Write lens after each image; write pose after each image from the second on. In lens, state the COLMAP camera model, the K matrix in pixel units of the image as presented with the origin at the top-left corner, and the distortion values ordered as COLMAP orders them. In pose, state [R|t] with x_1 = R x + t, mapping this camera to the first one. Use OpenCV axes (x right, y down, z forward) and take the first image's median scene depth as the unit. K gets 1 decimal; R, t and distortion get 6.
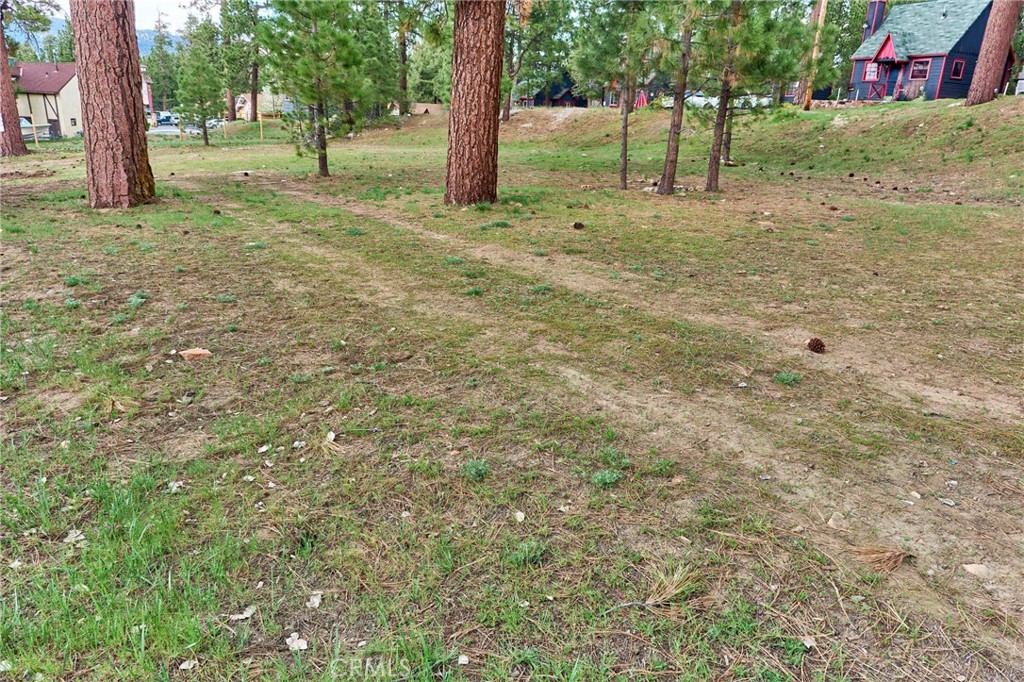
lens RADIAL K [[708.2, 0, 513.0], [0, 708.2, 341.5], [0, 0, 1]] dist [0.002512, -0.004861]
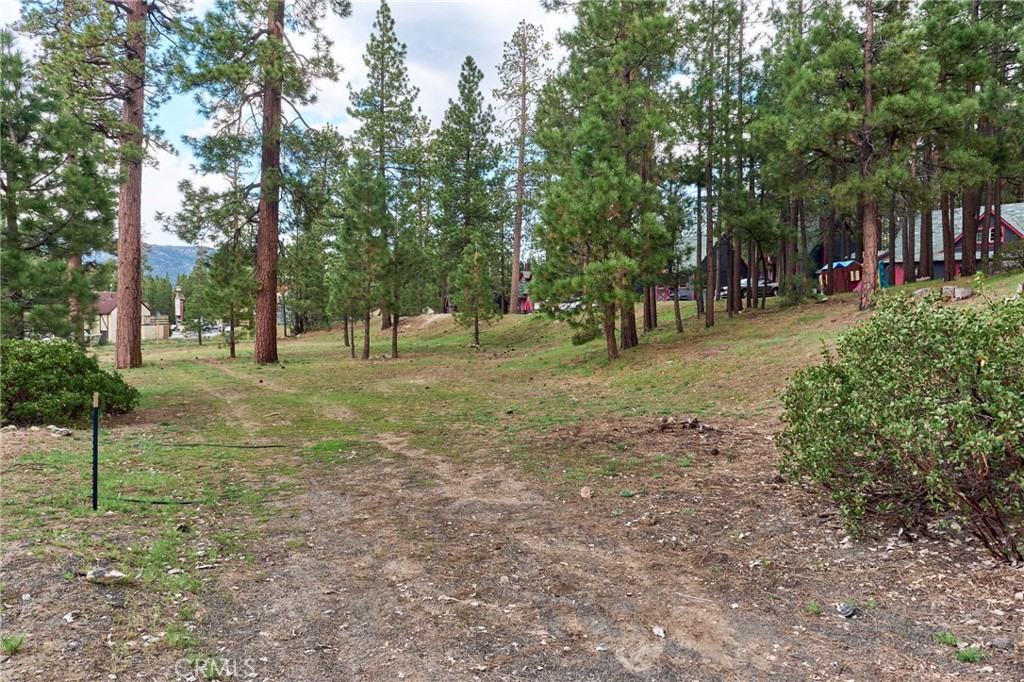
lens RADIAL K [[708.2, 0, 511.4], [0, 708.2, 340.3], [0, 0, 1]] dist [0.002512, -0.004861]
pose [[0.999072, -0.027436, -0.033194, 0.283753], [0.017709, 0.964346, -0.264050, 0.126862], [0.039255, 0.263217, 0.963938, -0.441718]]
